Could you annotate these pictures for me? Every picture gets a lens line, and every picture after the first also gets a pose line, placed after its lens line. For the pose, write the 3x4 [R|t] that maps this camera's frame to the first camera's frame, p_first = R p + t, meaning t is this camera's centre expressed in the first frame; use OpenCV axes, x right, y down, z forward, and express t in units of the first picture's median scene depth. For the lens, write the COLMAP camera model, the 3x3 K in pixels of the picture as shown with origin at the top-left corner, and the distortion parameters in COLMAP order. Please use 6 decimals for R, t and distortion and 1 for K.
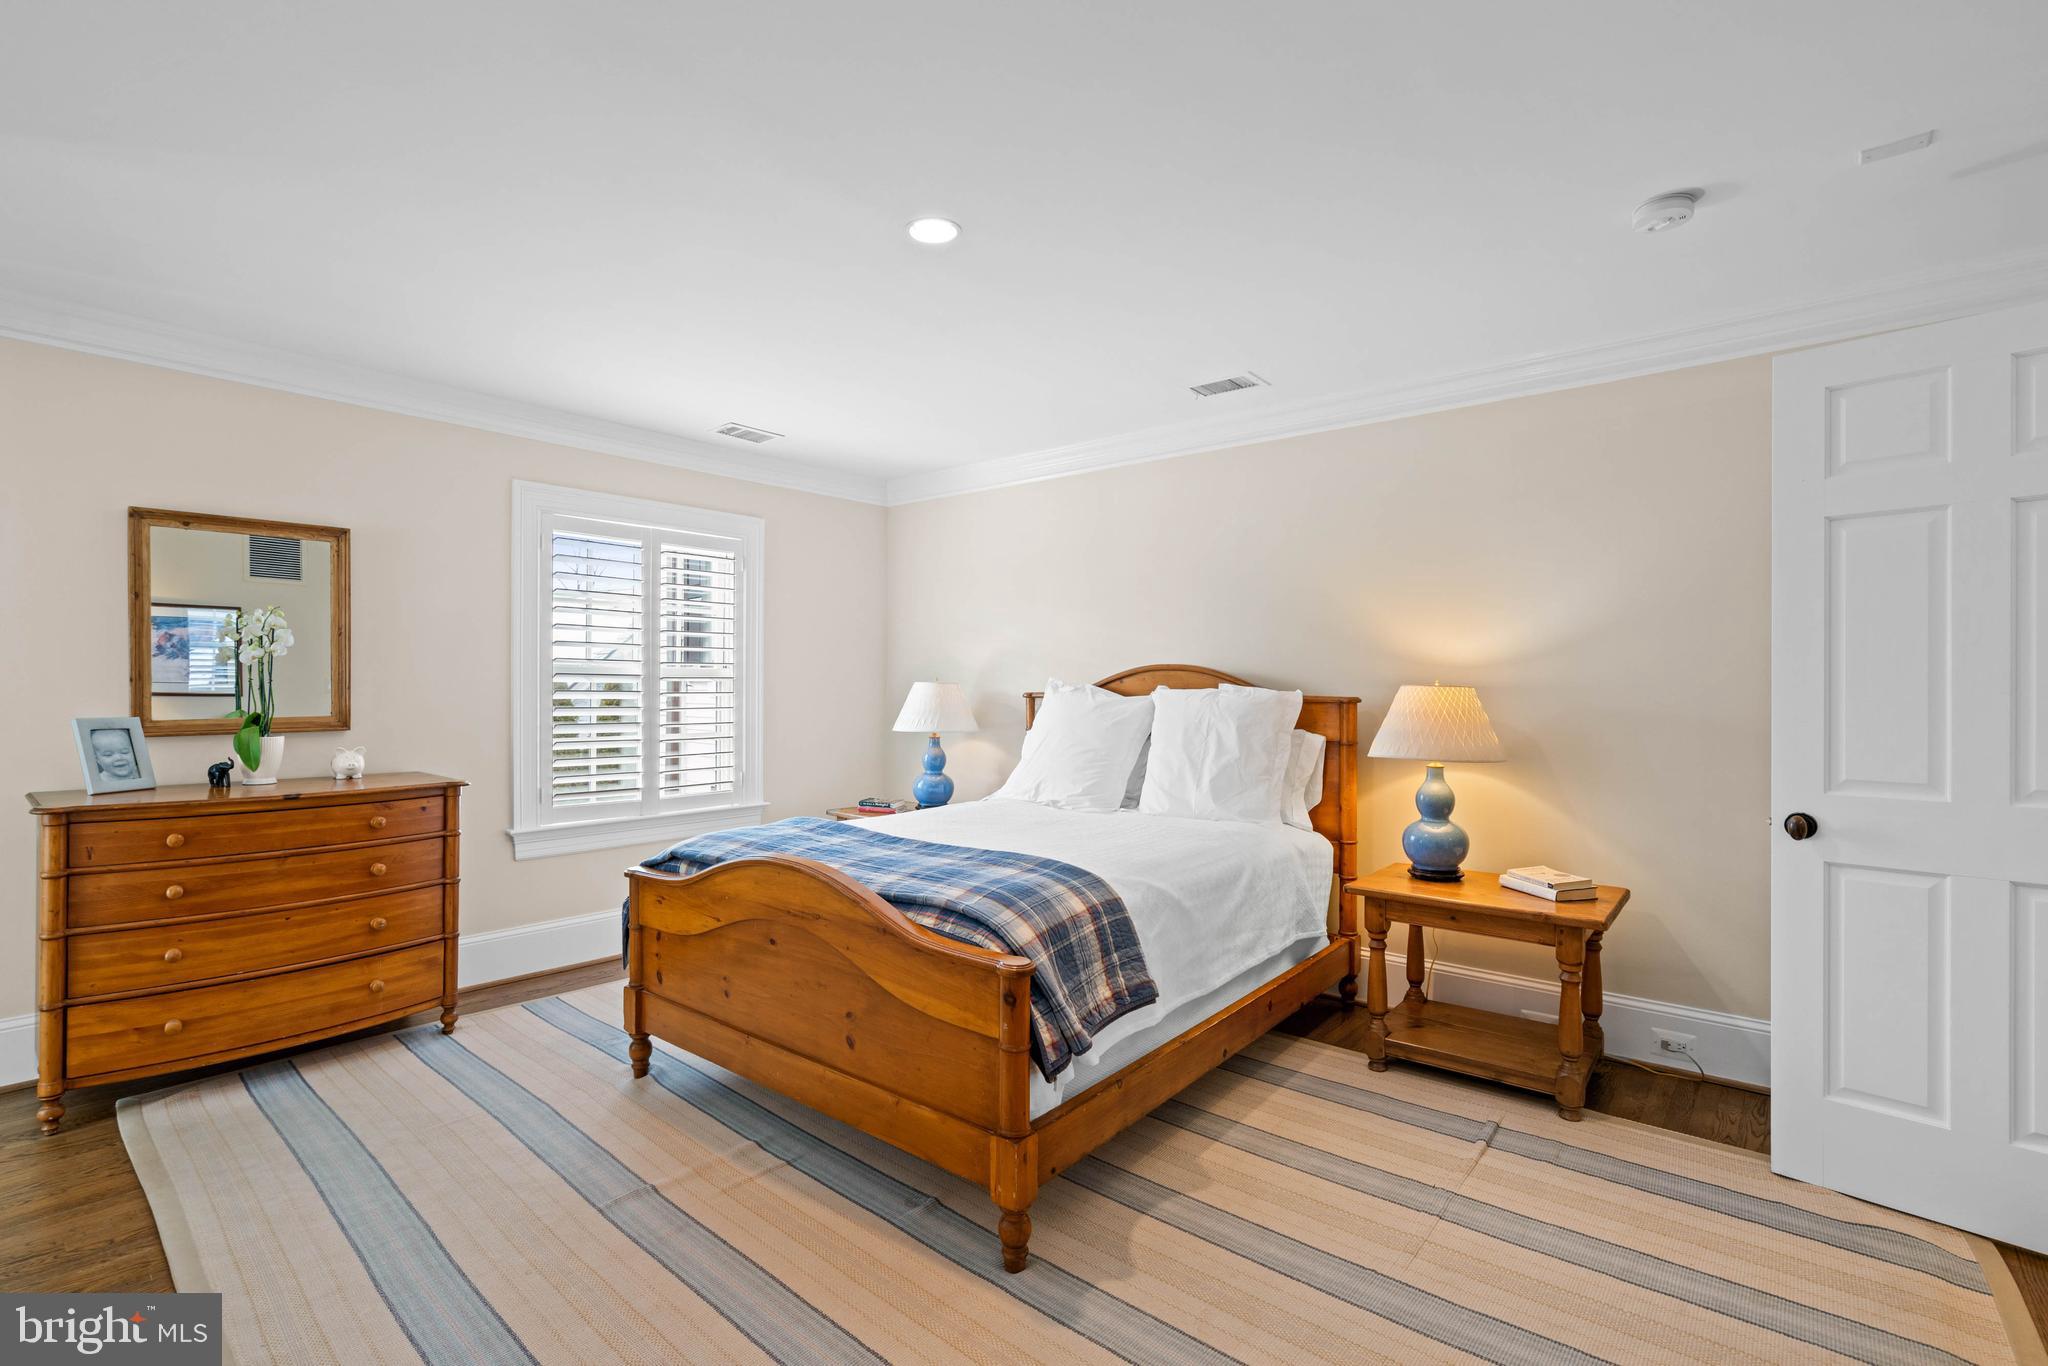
lens RADIAL K [[942.5, 0, 1013.4], [0, 942.5, 681.1], [0, 0, 1]] dist [0.000000, 0.000544]
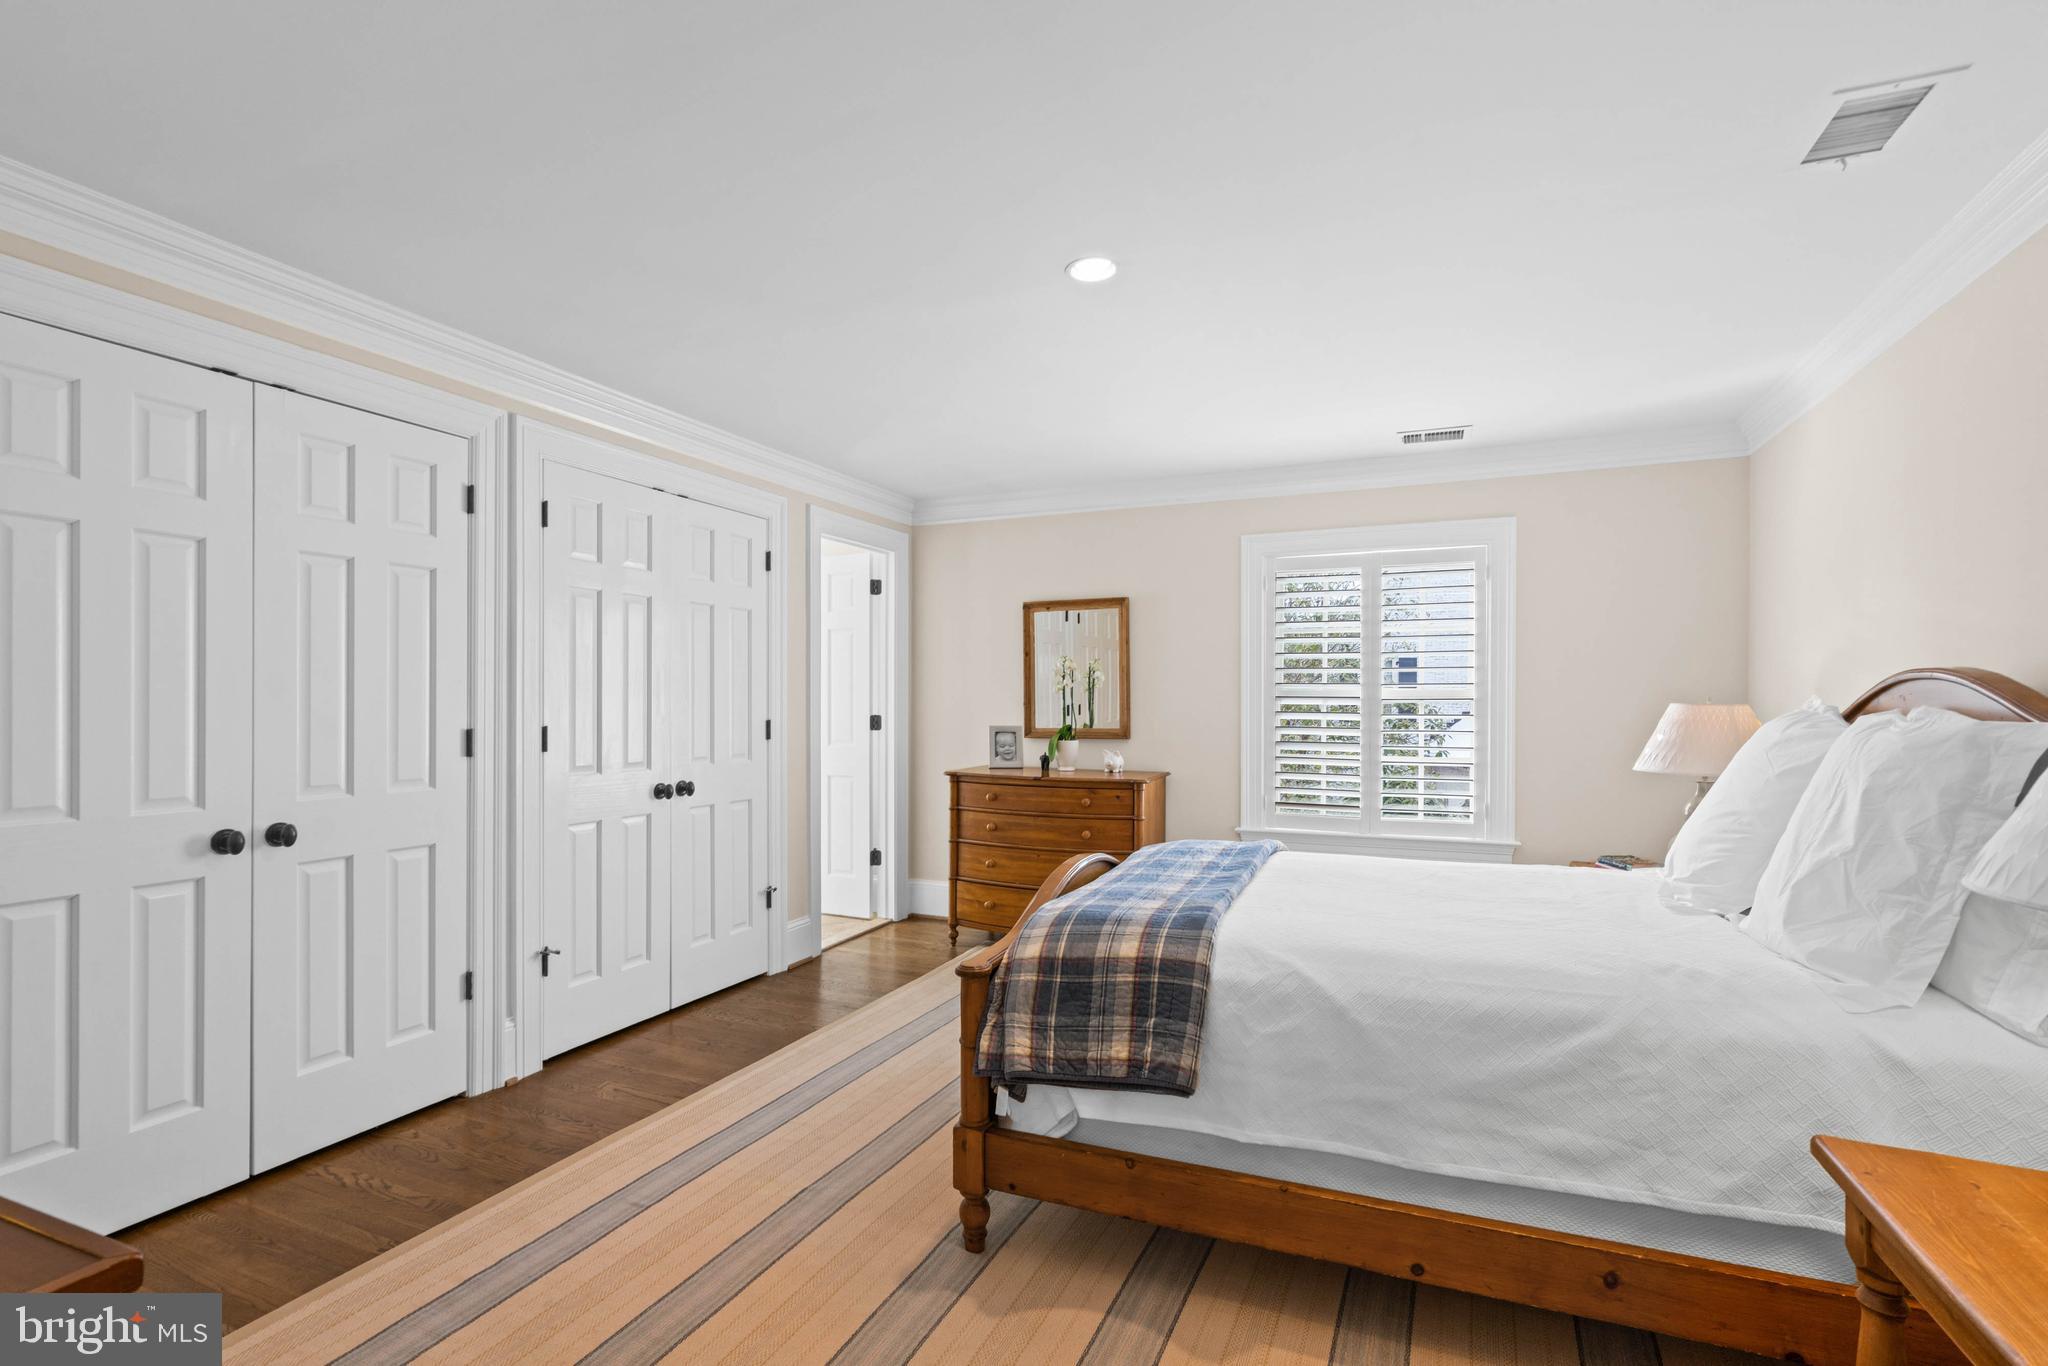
lens RADIAL K [[942.5, 0, 1013.0], [0, 942.5, 696.9], [0, 0, 1]] dist [0.000000, 0.000544]
pose [[0.287176, -0.010075, -0.957825, 0.683779], [0.003894, 0.999949, -0.009351, 0.001853], [0.957870, -0.001045, 0.287200, 0.478901]]
